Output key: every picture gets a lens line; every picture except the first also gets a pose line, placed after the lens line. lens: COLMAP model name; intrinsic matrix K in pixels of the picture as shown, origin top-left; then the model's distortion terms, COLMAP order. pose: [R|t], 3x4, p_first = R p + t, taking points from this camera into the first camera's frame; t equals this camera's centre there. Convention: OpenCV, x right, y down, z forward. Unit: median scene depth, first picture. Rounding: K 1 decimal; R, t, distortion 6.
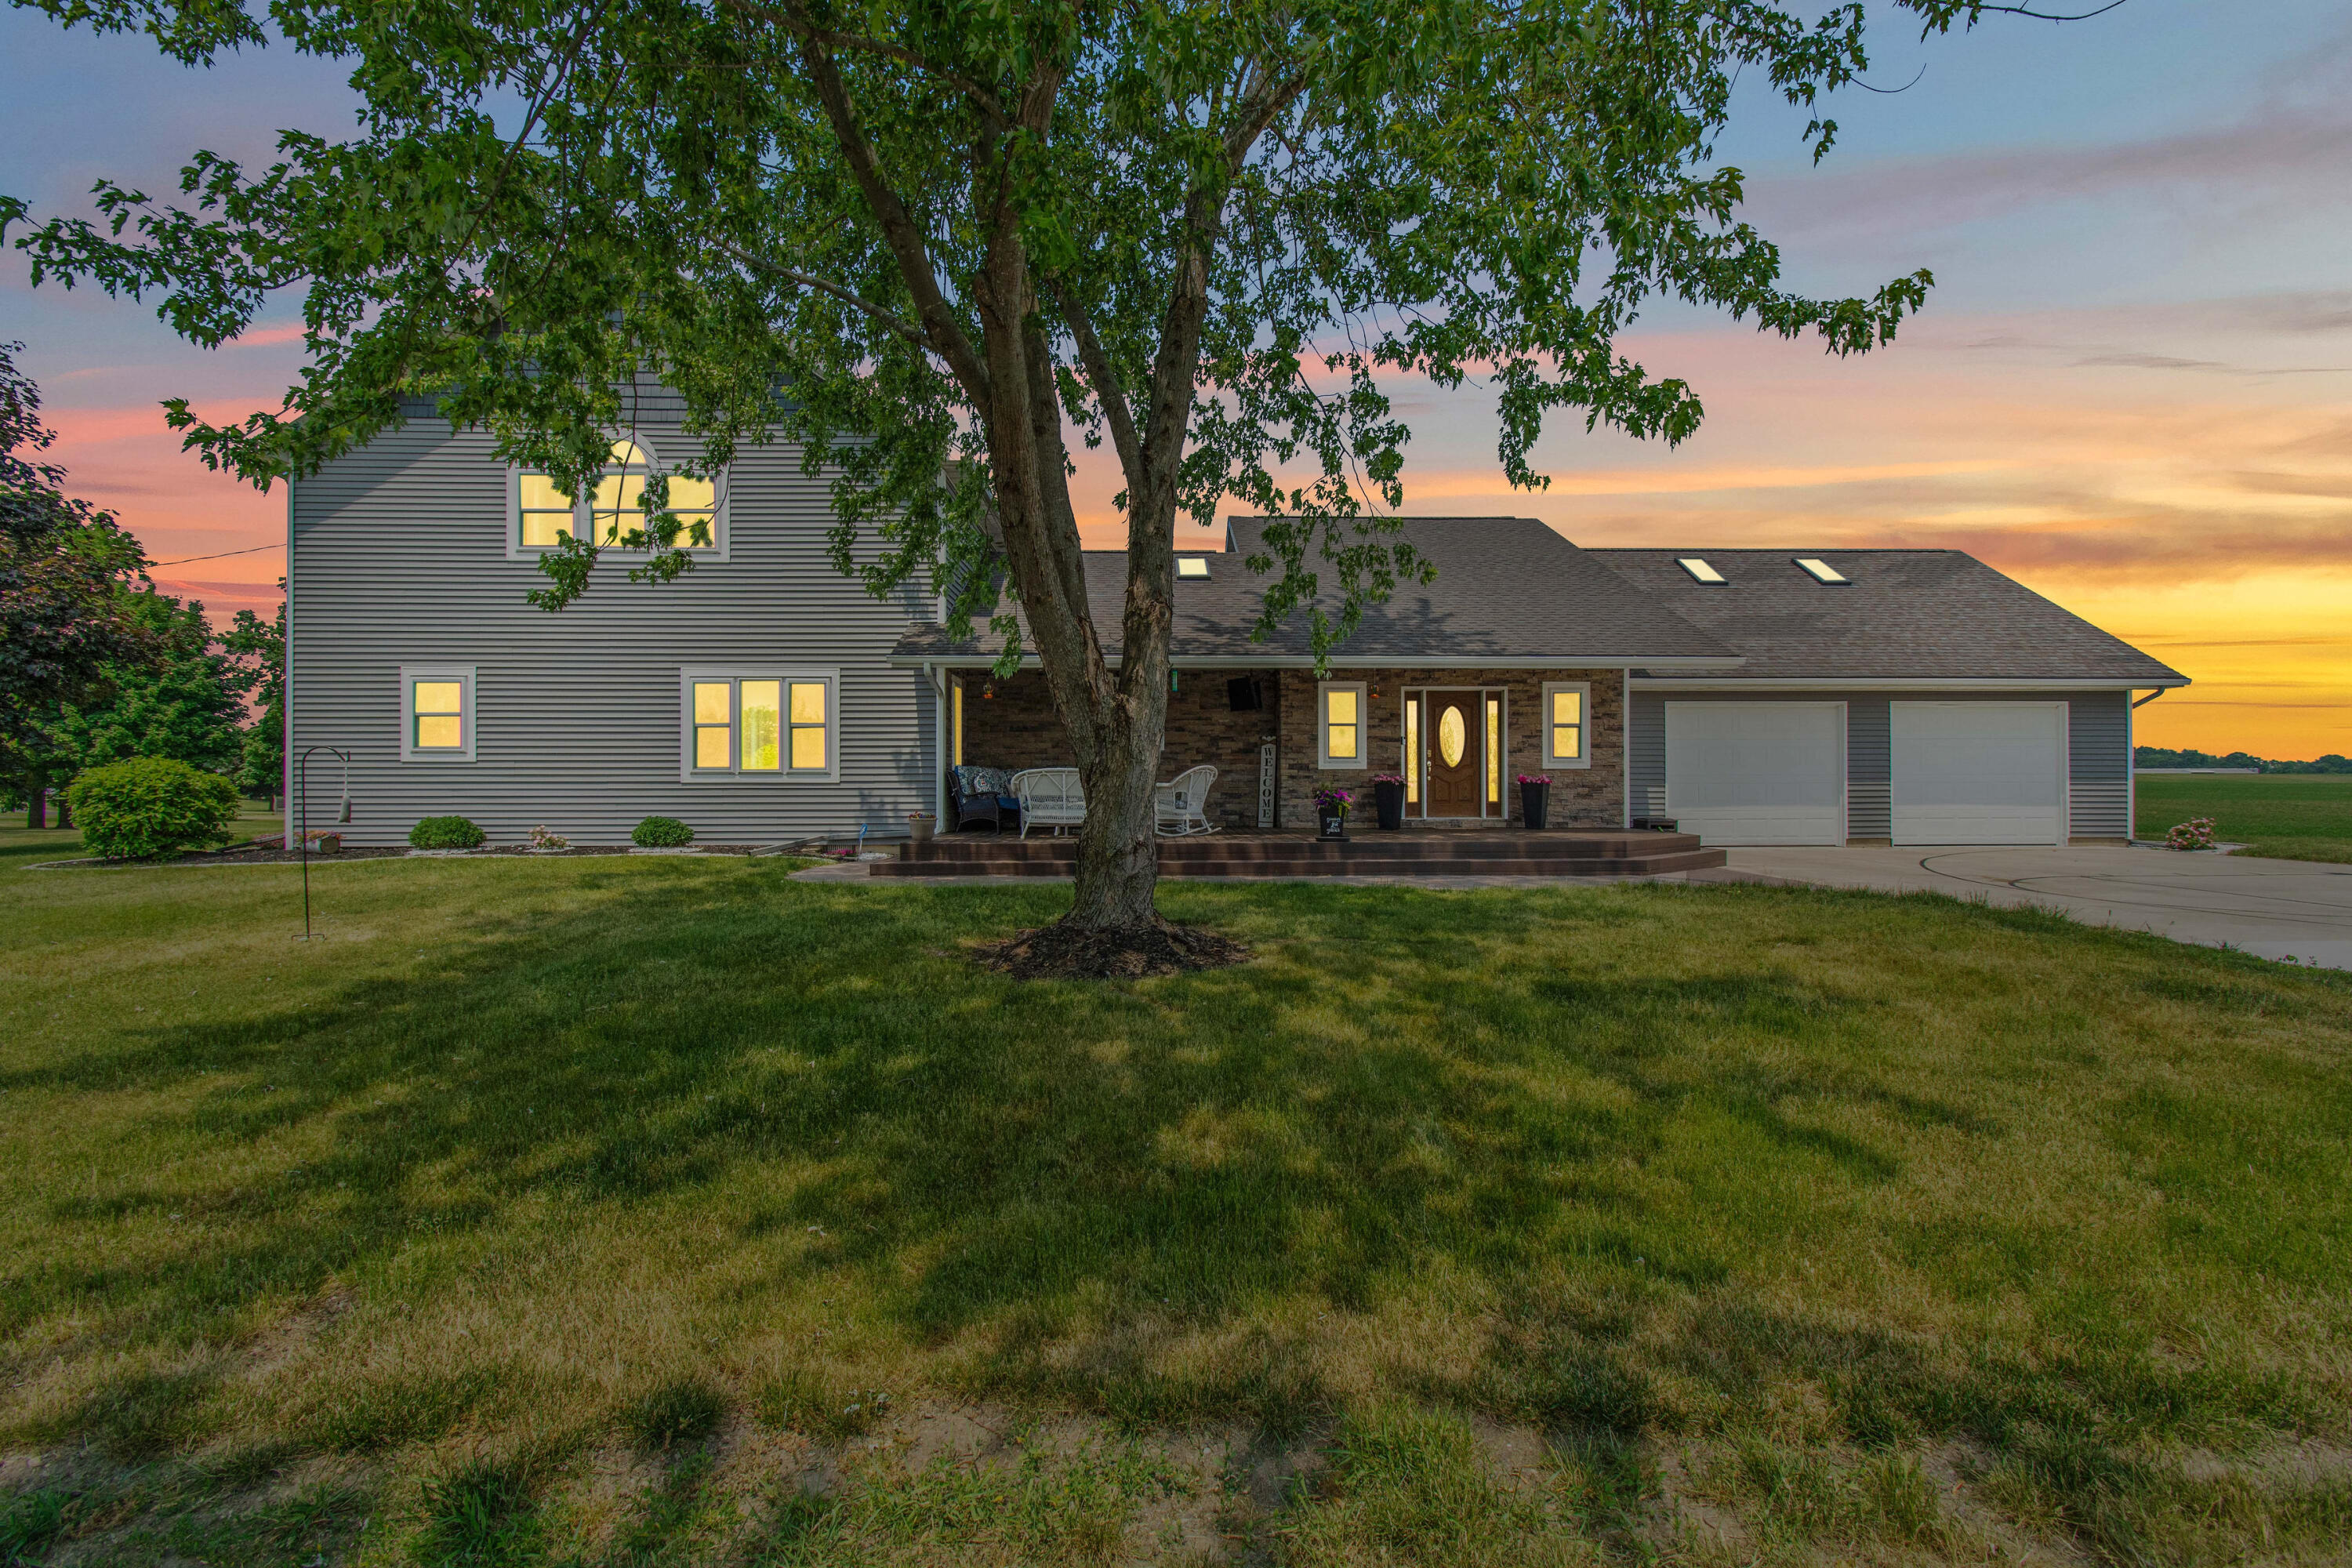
lens RADIAL K [[1080.3, 0, 1176.0], [0, 1080.3, 784.0], [0, 0, 1]] dist [-0.001107, 0.000187]
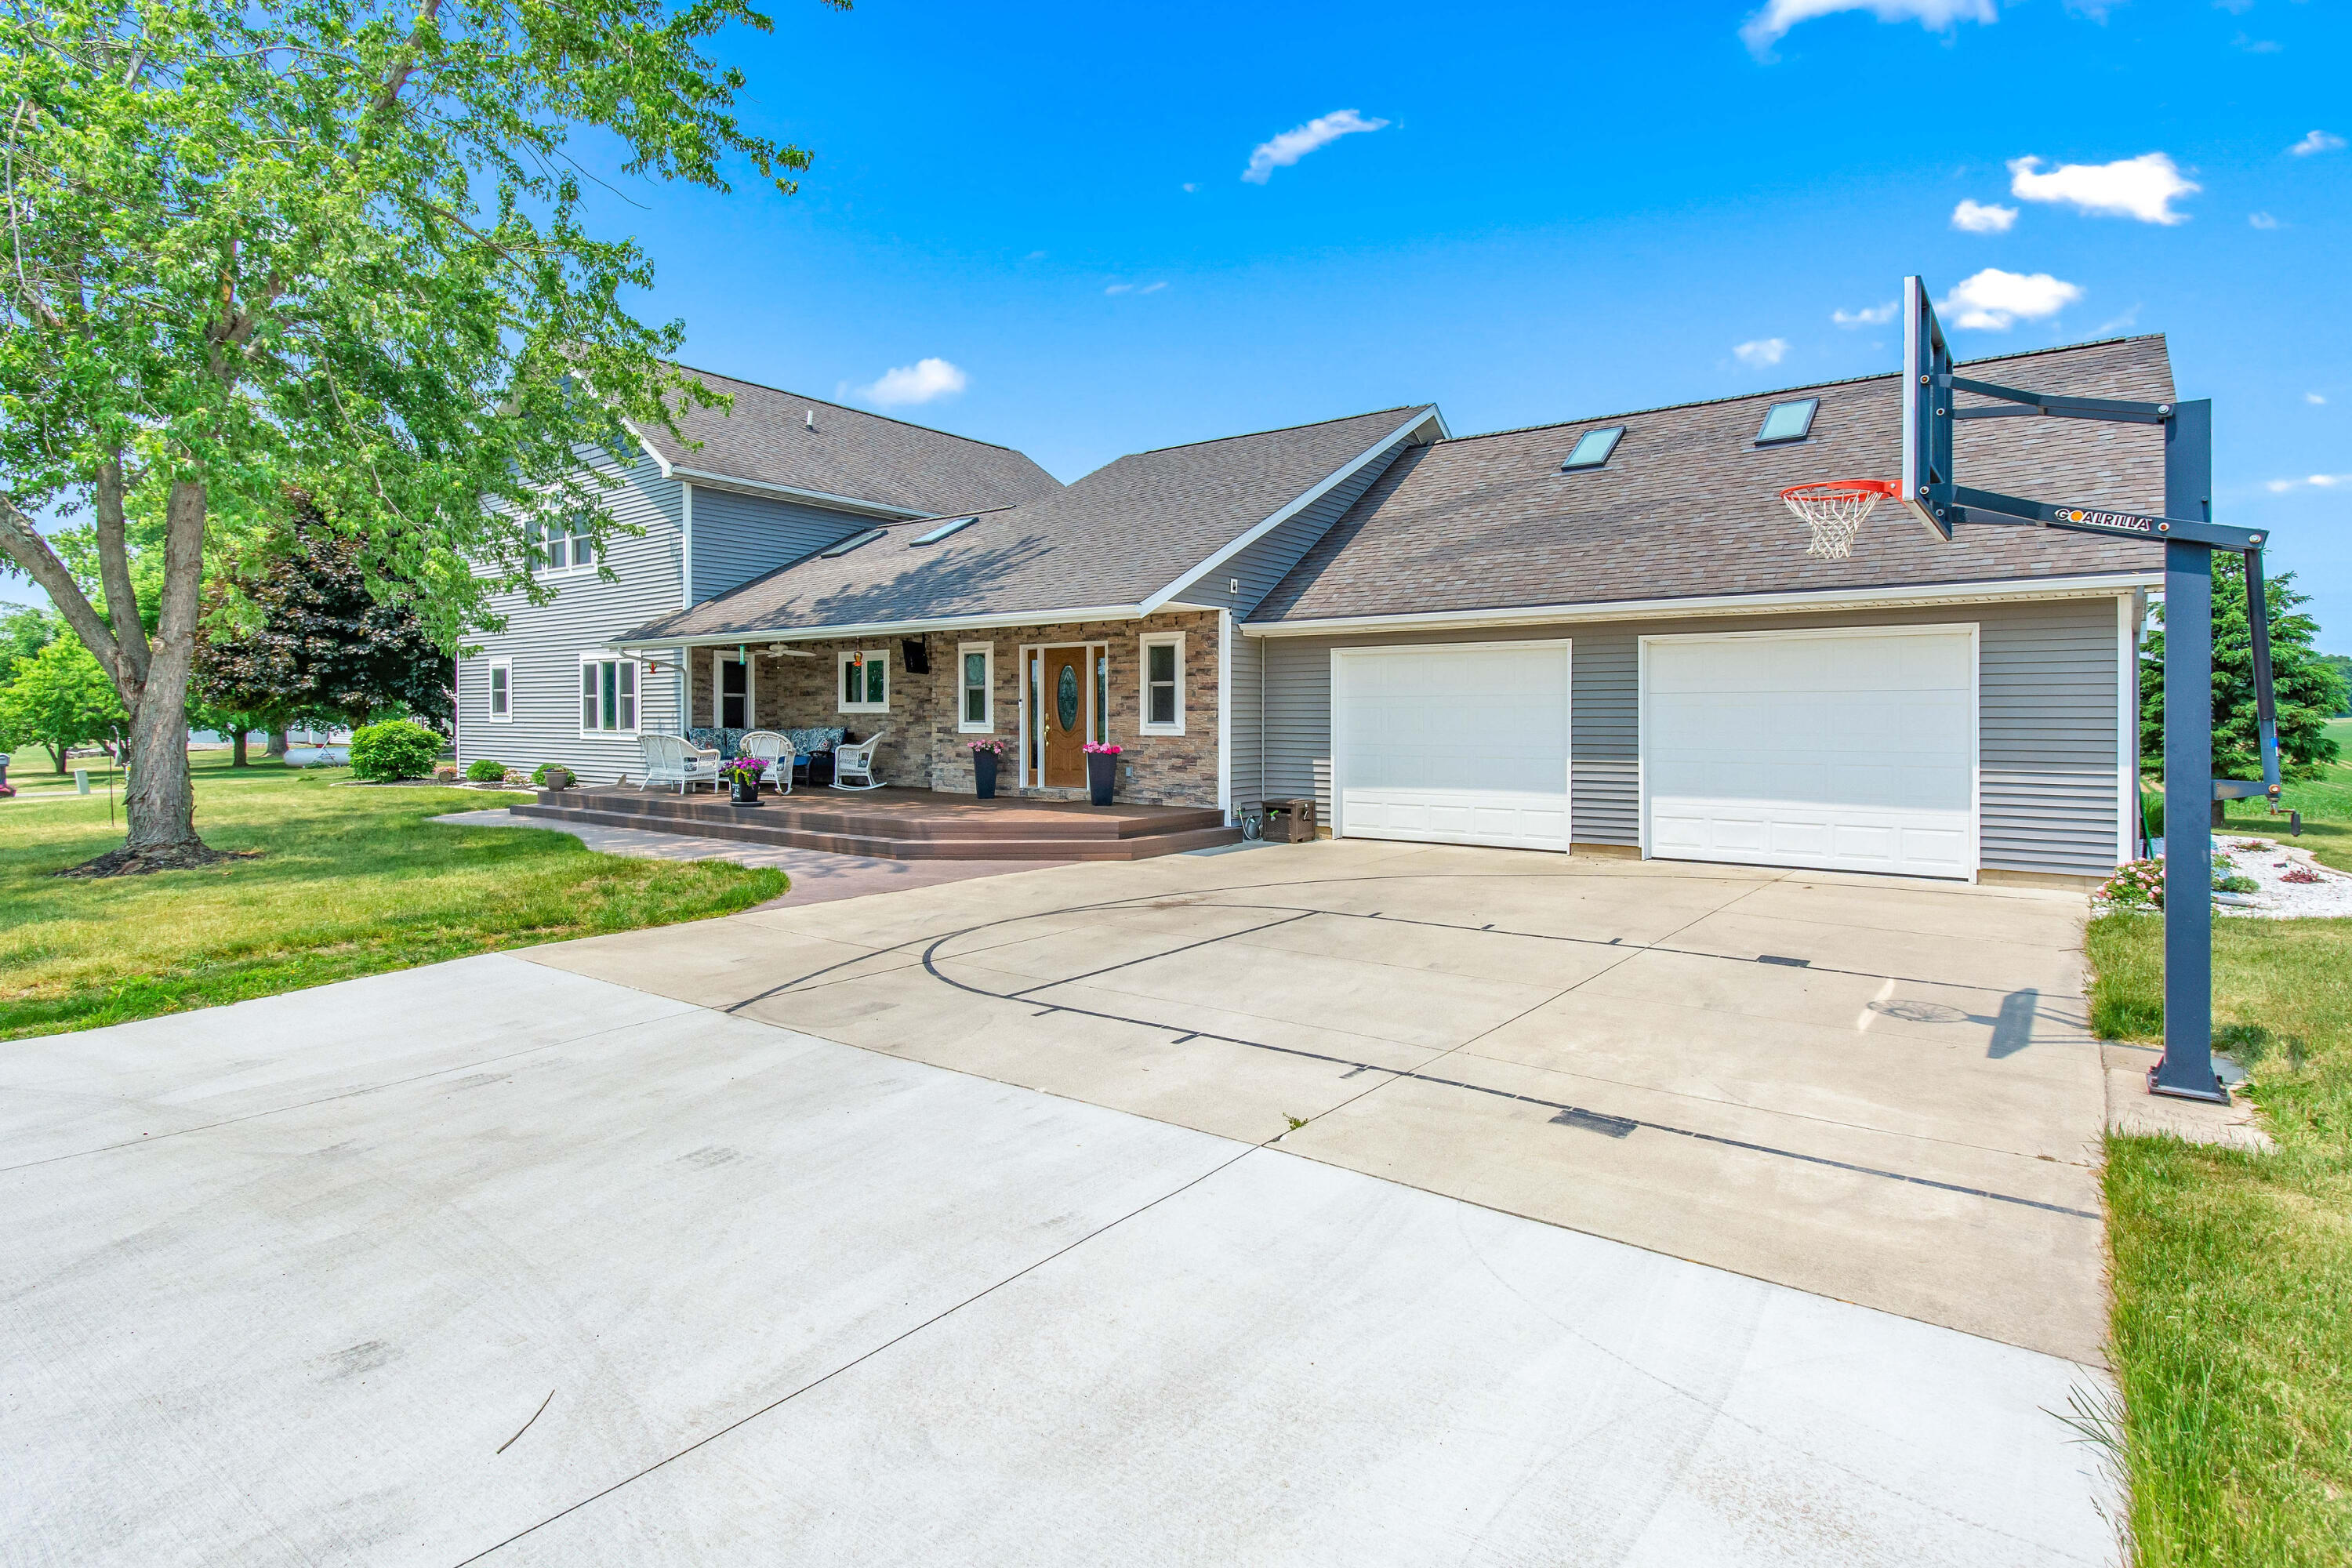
lens RADIAL K [[1173.2, 0, 1182.4], [0, 1173.2, 748.8], [0, 0, 1]] dist [-0.001419, 0.000134]
pose [[0.778356, 0.020090, -0.627501, 0.948850], [-0.007030, 0.999704, 0.023287, -0.025172], [0.627783, -0.013714, 0.778267, 0.295816]]
